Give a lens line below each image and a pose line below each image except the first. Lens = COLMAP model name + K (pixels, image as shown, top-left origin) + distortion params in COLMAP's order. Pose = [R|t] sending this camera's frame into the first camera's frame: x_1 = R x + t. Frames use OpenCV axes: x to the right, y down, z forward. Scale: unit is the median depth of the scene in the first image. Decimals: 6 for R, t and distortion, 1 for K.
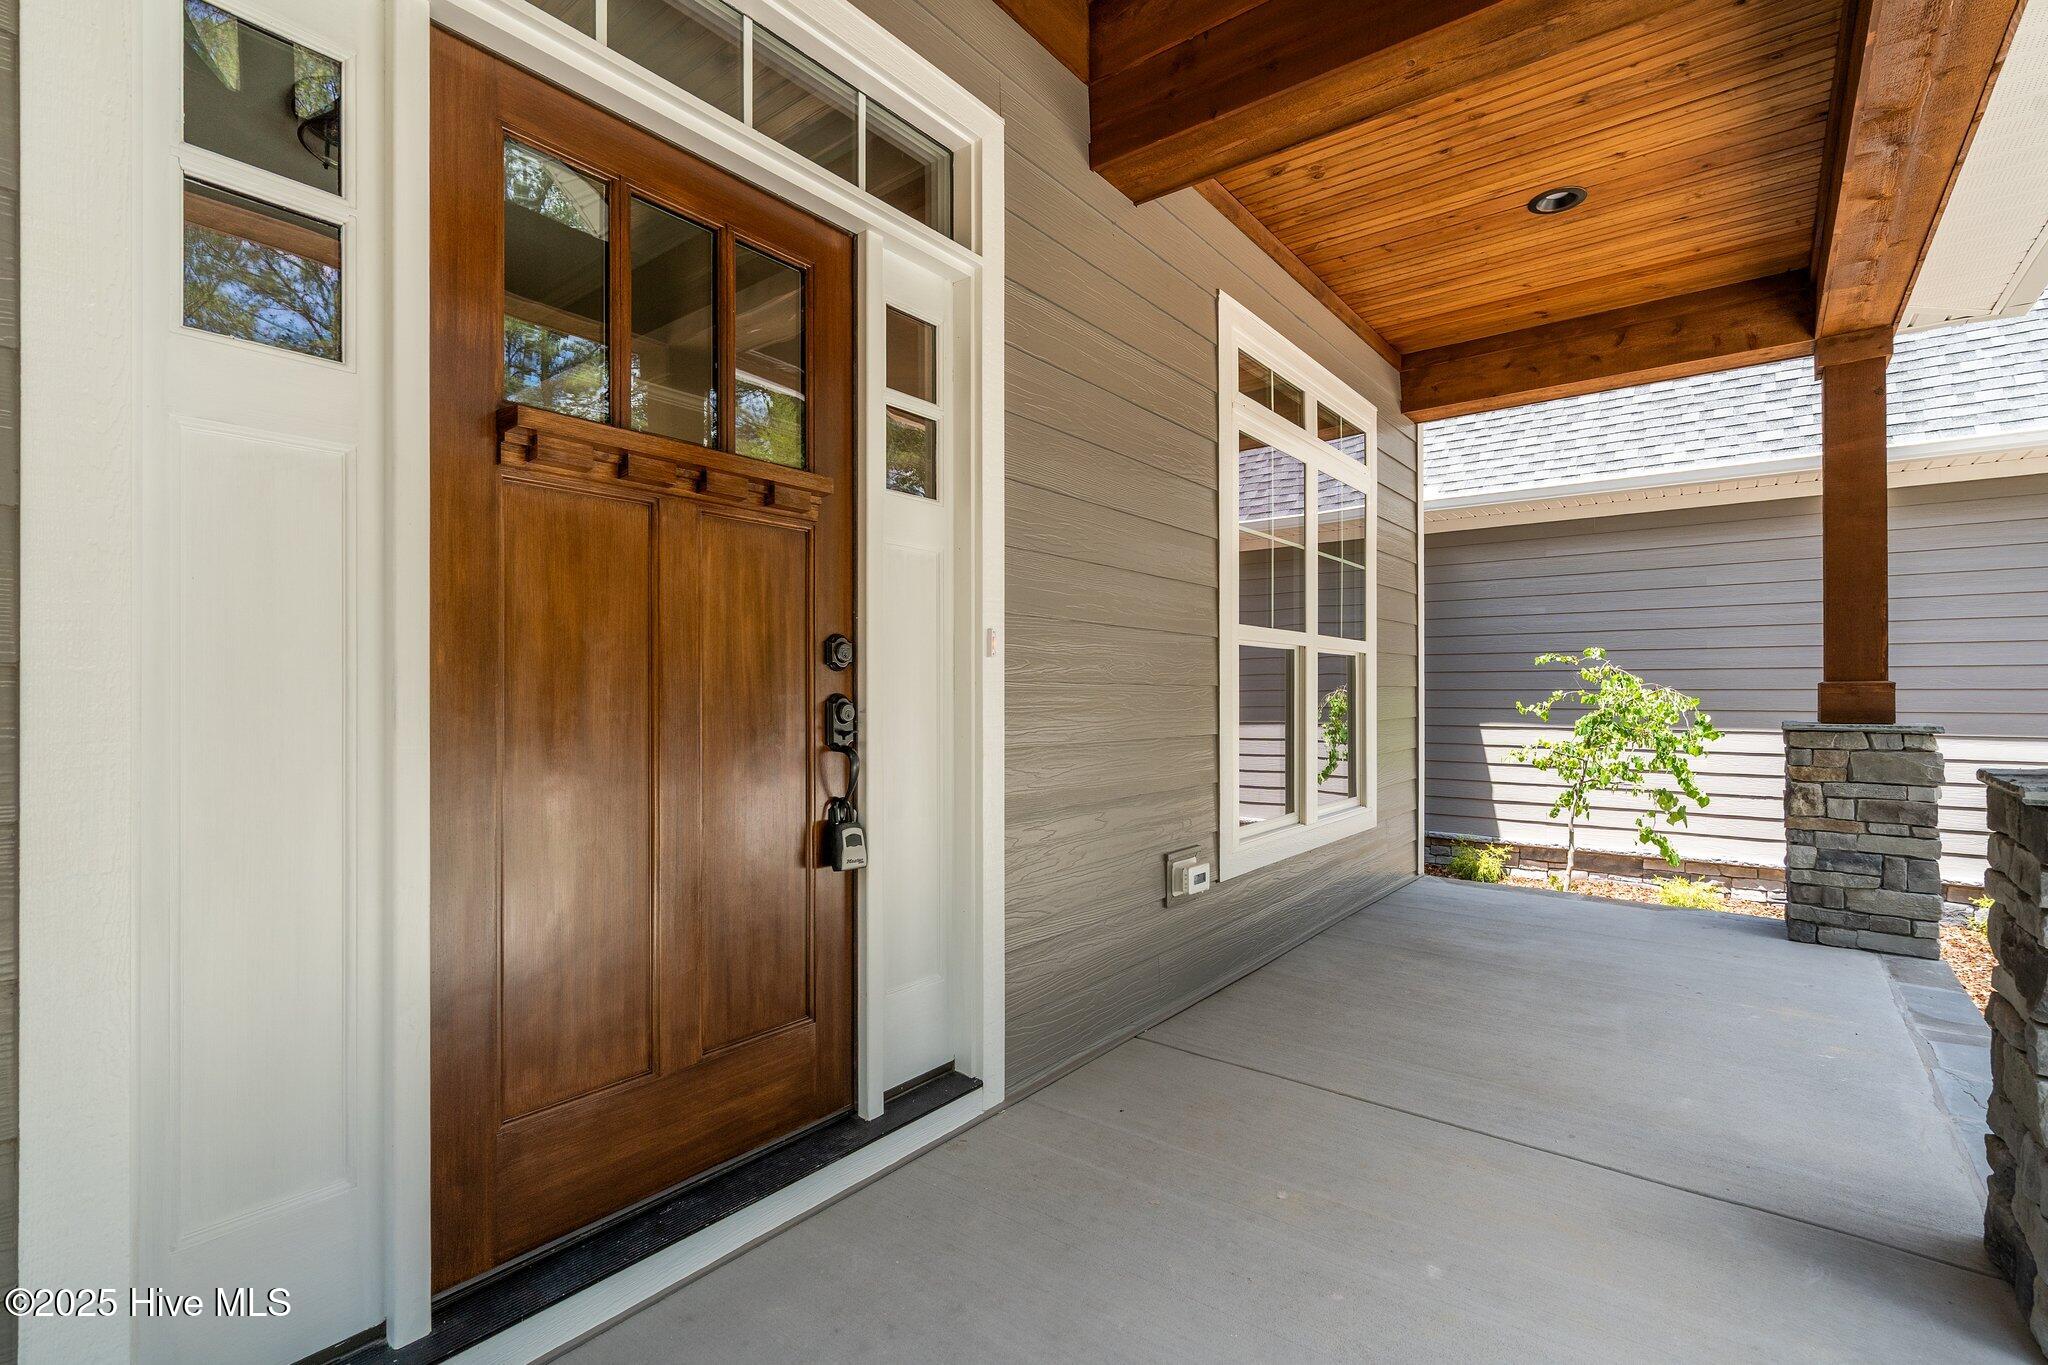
lens RADIAL K [[937.8, 0, 1024.0], [0, 937.8, 682.5], [0, 0, 1]] dist [0.000780, 0.000293]
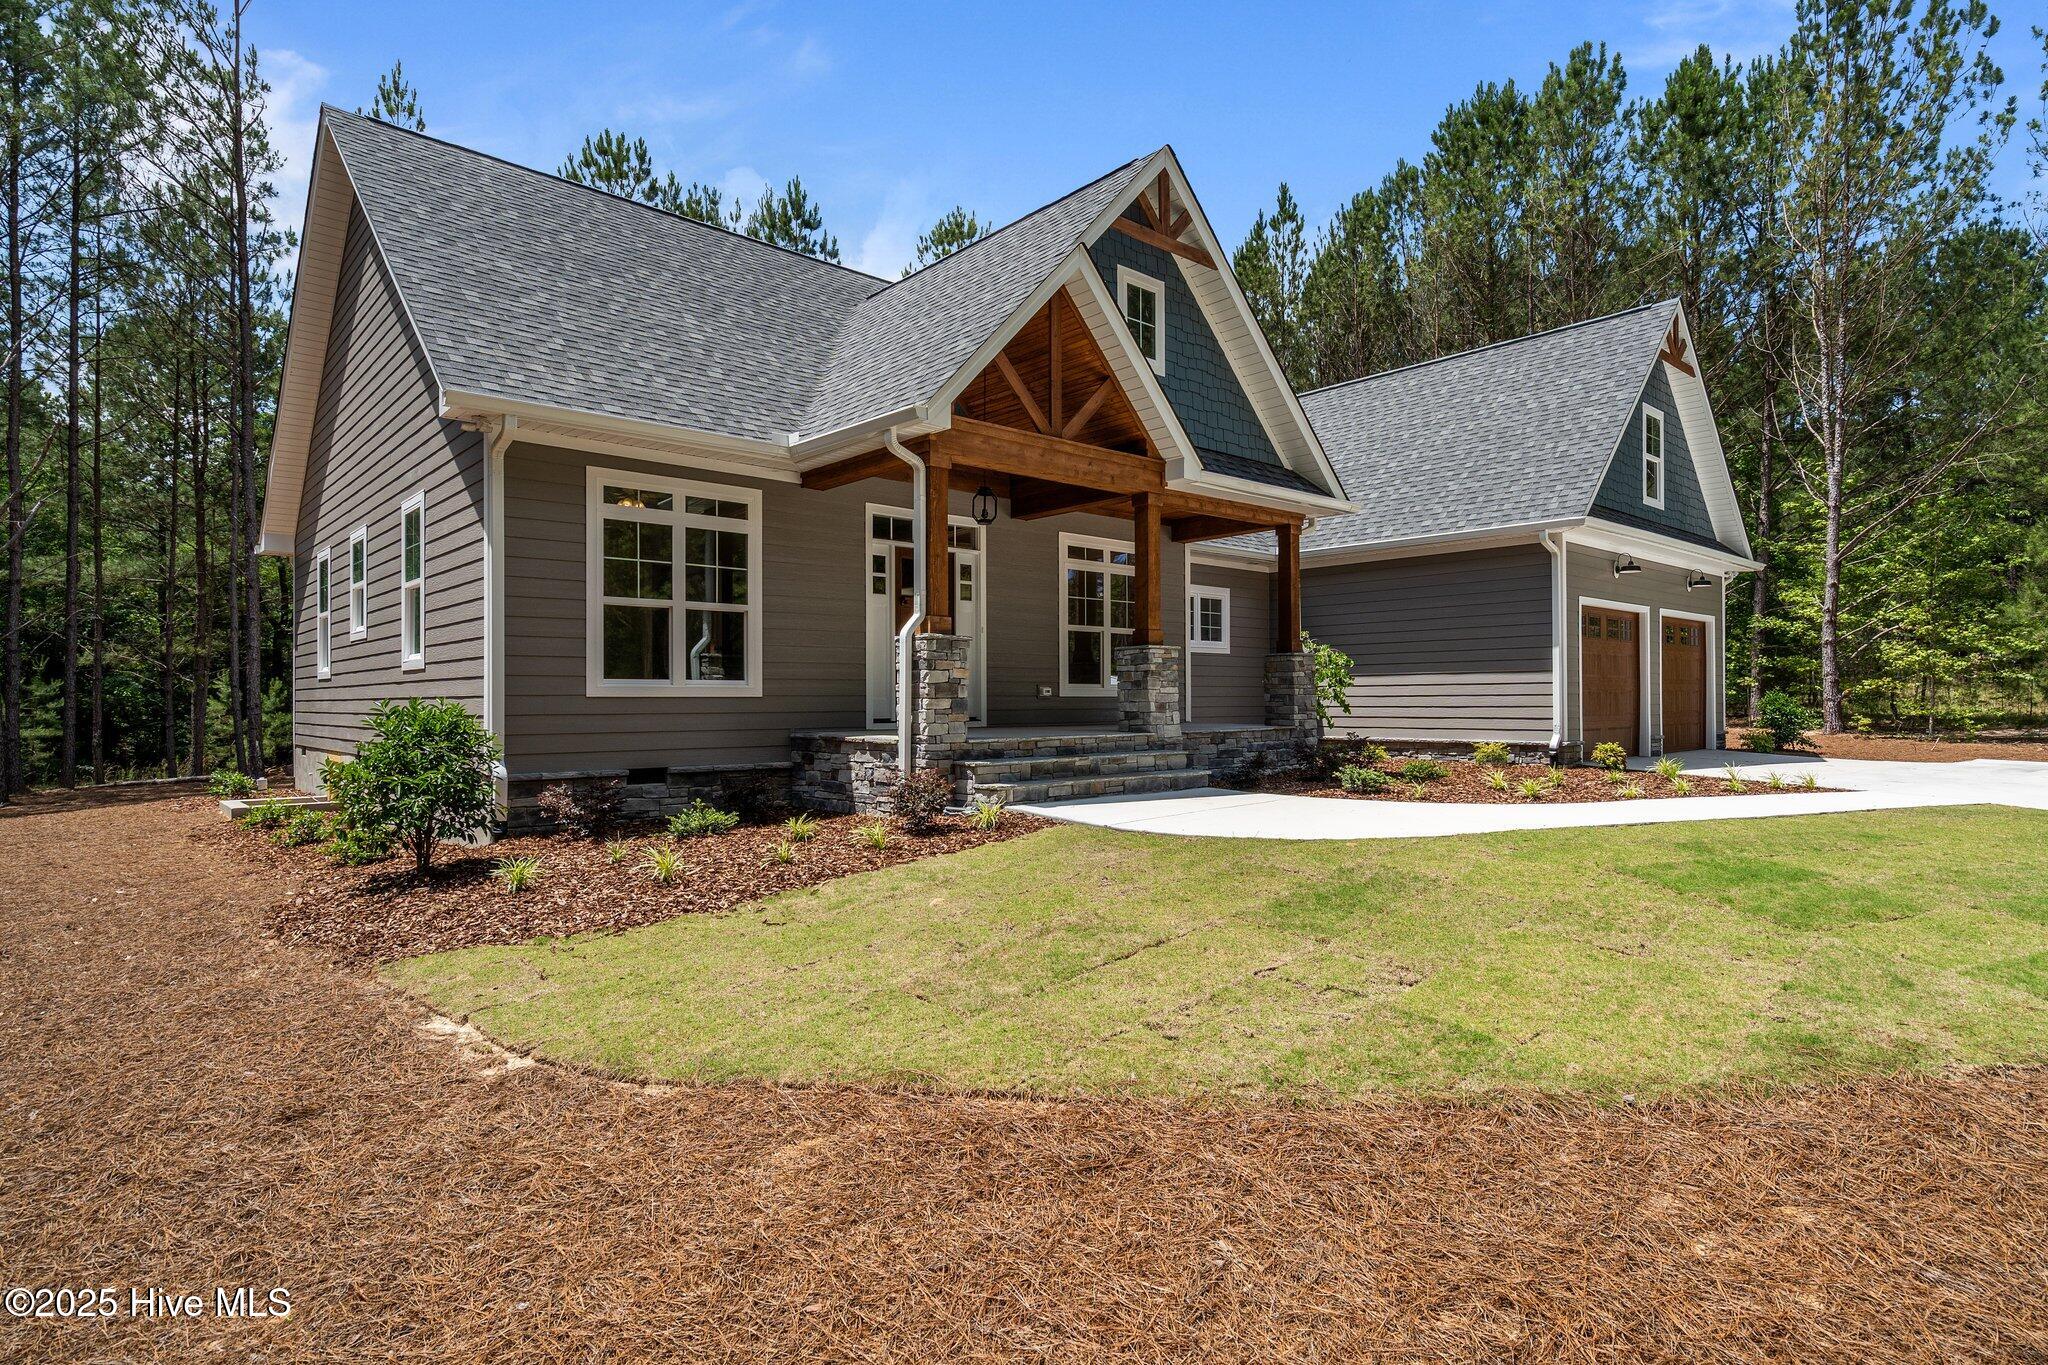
lens RADIAL K [[1085.7, 0, 1024.0], [0, 1085.7, 682.5], [0, 0, 1]] dist [-0.001845, -0.000141]
pose [[0.984913, -0.008529, -0.172838, 0.779004], [0.007571, 0.999952, -0.006199, 0.179960], [0.172882, 0.004797, 0.984931, -3.058823]]
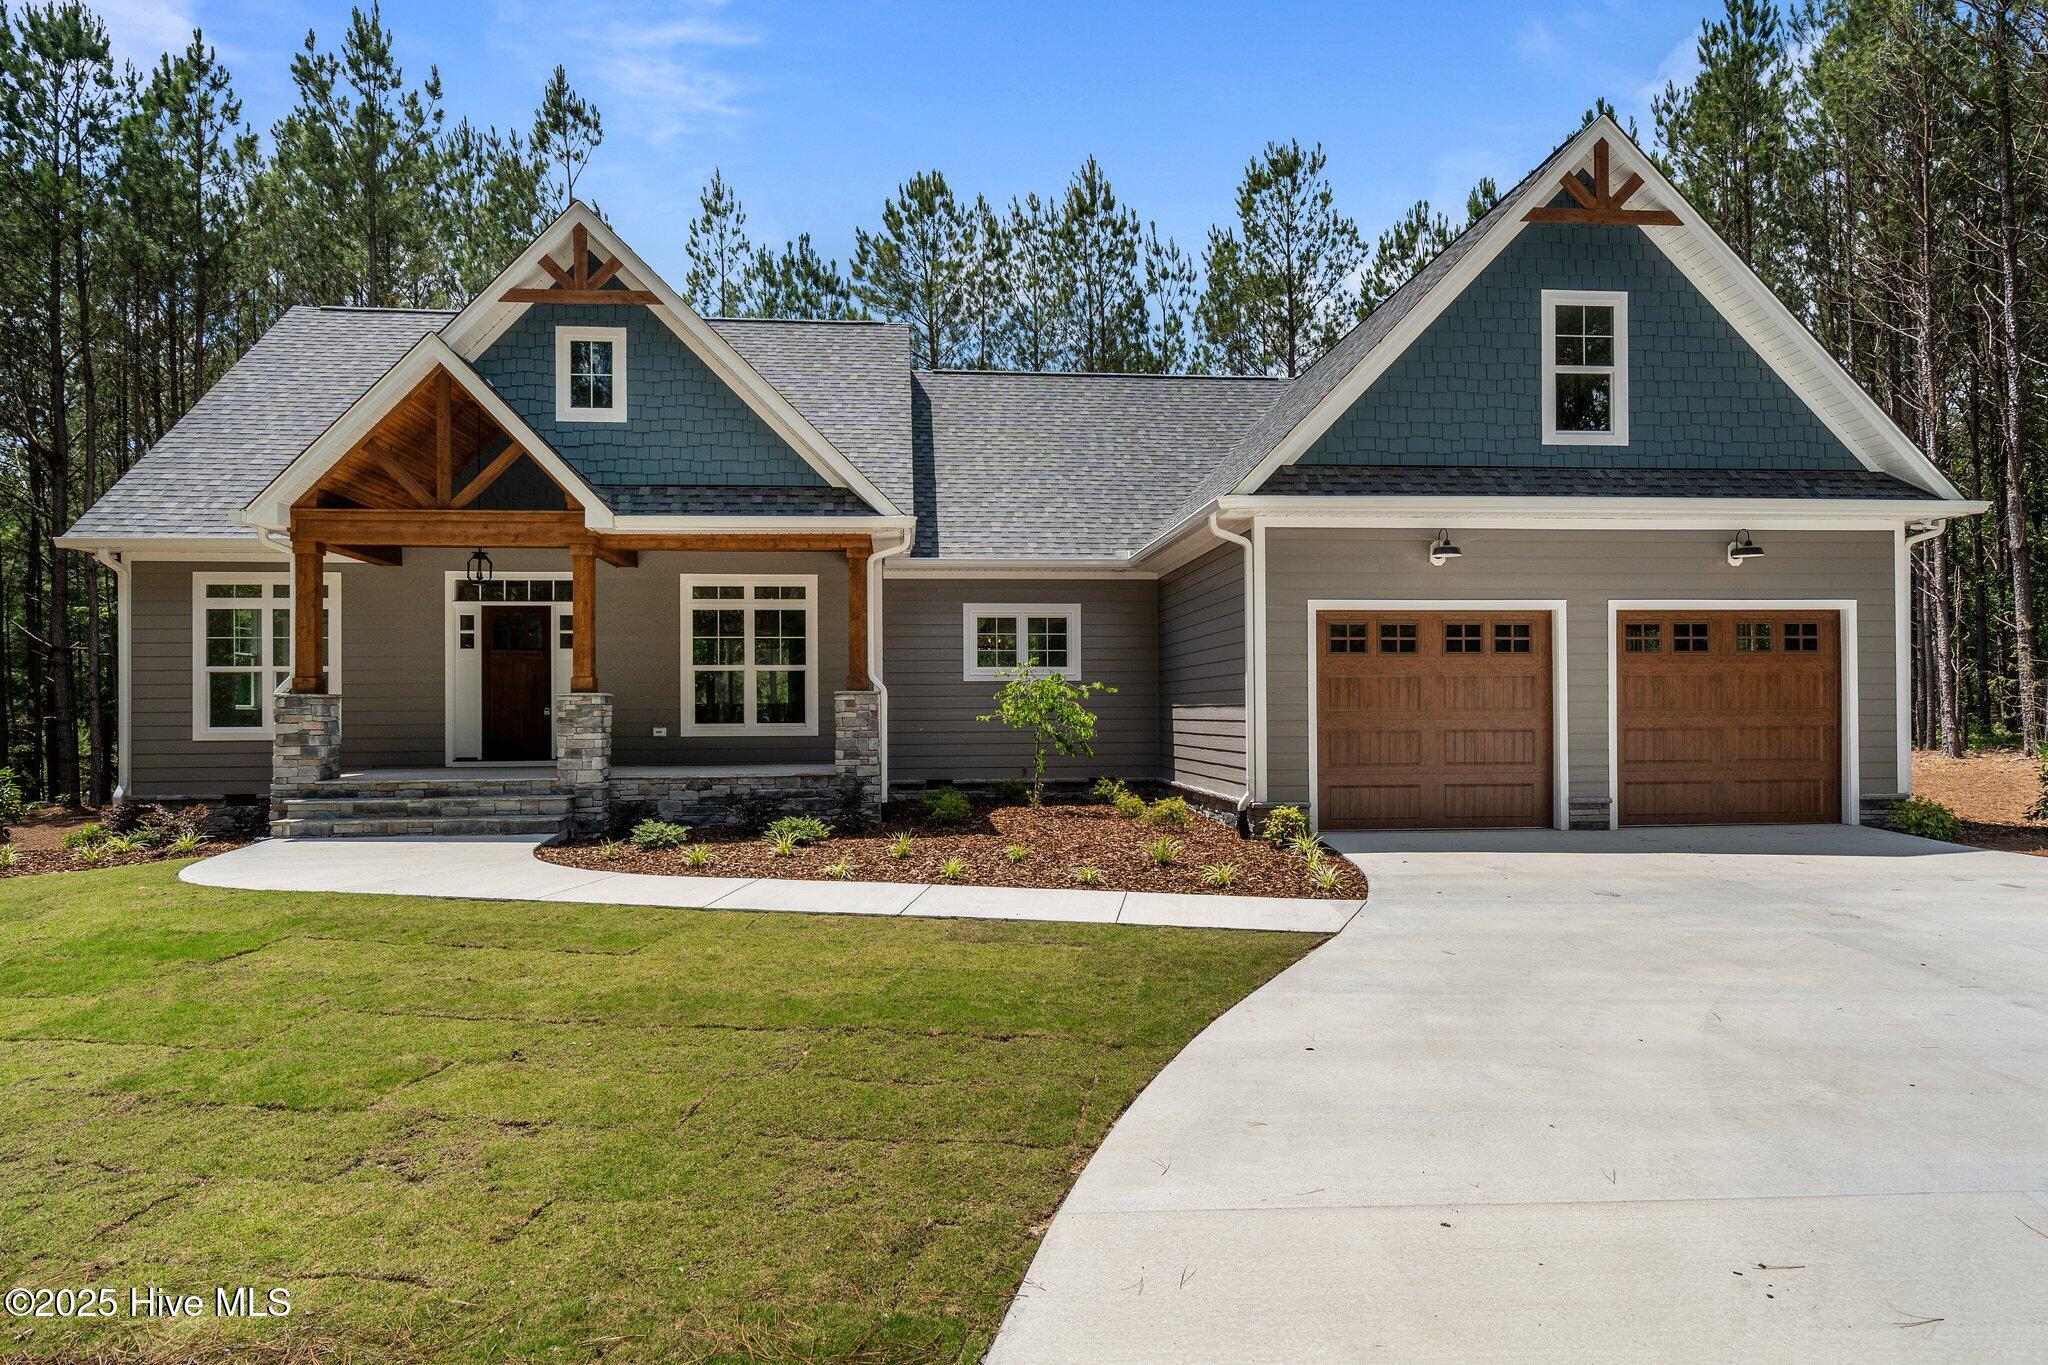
lens RADIAL K [[1238.3, 0, 1024.0], [0, 1238.3, 682.5], [0, 0, 1]] dist [0.003698, 0.000356]
pose [[0.686699, -0.023179, -0.726572, 4.523777], [0.015811, 0.999731, -0.016949, 0.103091], [0.726770, 0.000151, 0.686881, -1.309595]]
